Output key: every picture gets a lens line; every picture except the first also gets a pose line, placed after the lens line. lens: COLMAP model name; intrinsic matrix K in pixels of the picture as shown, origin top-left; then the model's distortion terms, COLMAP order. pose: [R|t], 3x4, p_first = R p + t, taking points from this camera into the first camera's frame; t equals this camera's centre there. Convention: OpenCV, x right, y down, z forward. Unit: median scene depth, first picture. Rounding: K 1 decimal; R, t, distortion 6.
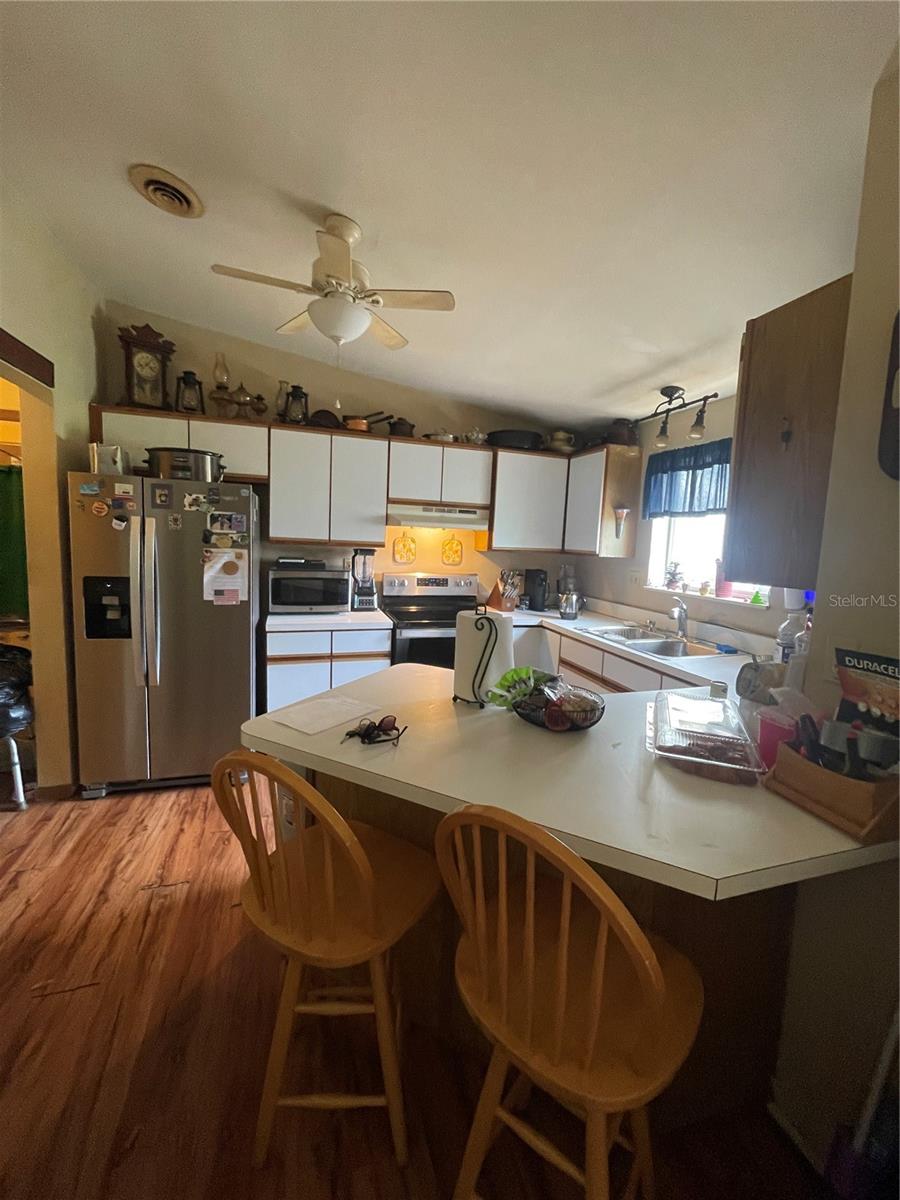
lens RADIAL K [[487.6, 0, 447.7], [0, 487.6, 596.9], [0, 0, 1]] dist [-0.003519, 0.000154]
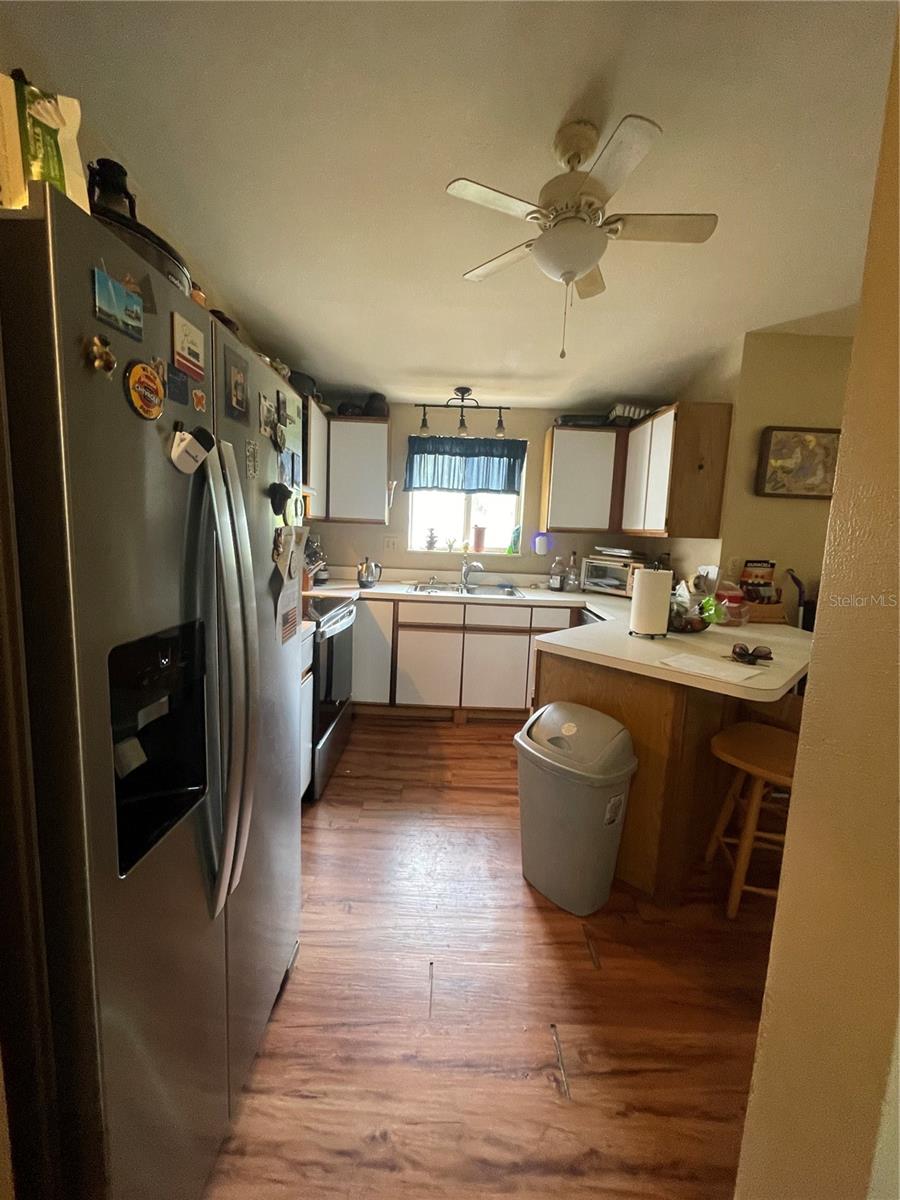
lens RADIAL K [[487.6, 0, 453.4], [0, 487.6, 594.7], [0, 0, 1]] dist [-0.003519, 0.000154]
pose [[0.299833, -0.155560, 0.941223, -0.822191], [0.087312, 0.986950, 0.135304, -0.077152], [-0.949988, 0.041612, 0.309503, 0.661942]]
